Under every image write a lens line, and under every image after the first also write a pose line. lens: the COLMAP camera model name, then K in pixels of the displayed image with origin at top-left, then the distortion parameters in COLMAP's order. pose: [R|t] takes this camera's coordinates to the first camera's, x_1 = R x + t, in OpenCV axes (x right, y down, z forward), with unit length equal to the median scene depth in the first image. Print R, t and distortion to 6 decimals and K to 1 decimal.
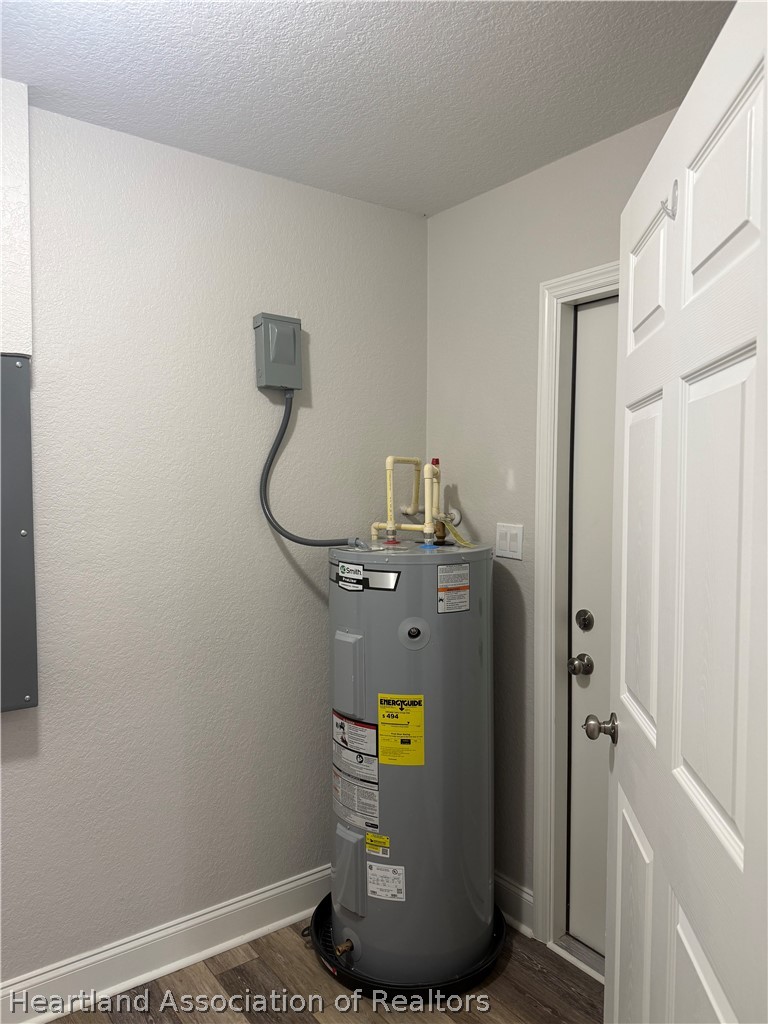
lens RADIAL K [[720.0, 0, 384.0], [0, 720.0, 512.0], [0, 0, 1]] dist [0.034235, -0.042946]
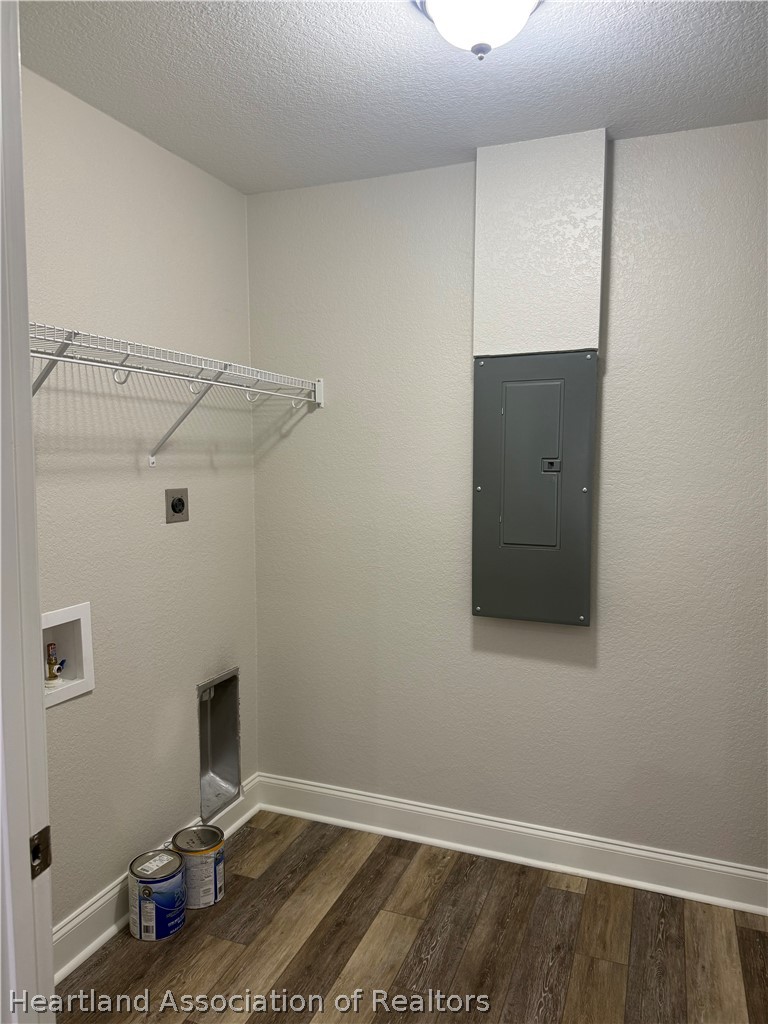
lens RADIAL K [[720.0, 0, 384.0], [0, 720.0, 512.0], [0, 0, 1]] dist [0.034235, -0.042946]
pose [[0.530403, 0.067378, -0.845064, 0.351224], [-0.037801, 0.997725, 0.055824, 0.009341], [0.846903, 0.002335, 0.531743, 0.019287]]
